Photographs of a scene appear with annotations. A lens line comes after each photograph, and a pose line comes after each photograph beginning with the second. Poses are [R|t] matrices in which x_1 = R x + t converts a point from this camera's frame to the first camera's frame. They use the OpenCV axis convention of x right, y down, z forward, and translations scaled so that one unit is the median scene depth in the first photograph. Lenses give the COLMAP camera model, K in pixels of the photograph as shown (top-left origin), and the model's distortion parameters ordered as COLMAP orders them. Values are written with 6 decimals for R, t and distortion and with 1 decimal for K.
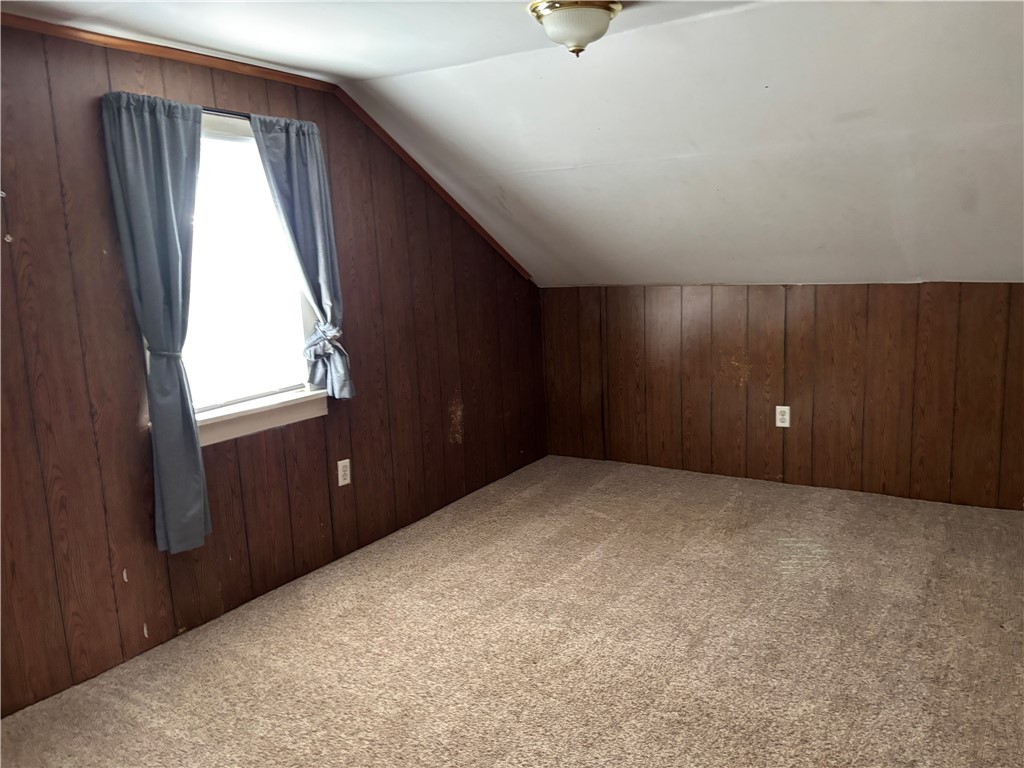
lens RADIAL K [[792.3, 0, 512.0], [0, 792.3, 384.0], [0, 0, 1]] dist [0.005333, 0.001045]
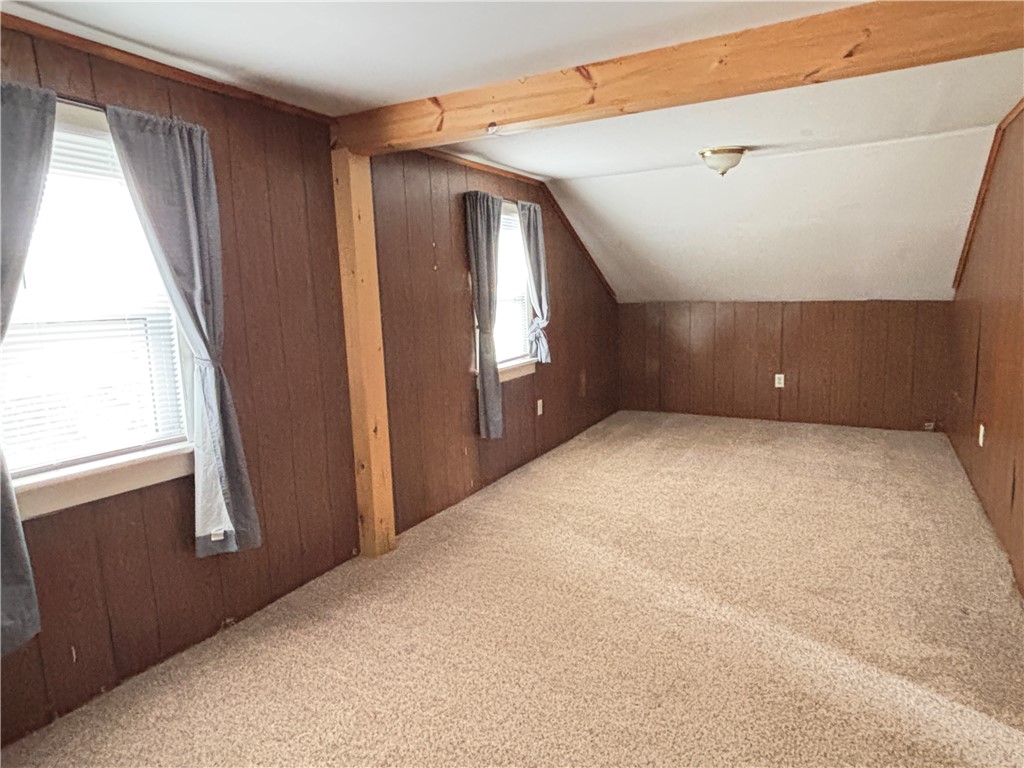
lens RADIAL K [[605.0, 0, 510.5], [0, 605.0, 378.3], [0, 0, 1]] dist [-0.001361, -0.002350]
pose [[0.999452, 0.004868, 0.032733, -0.340152], [-0.004337, 0.999858, -0.016266, 0.075043], [-0.032808, 0.016115, 0.999332, -0.321328]]
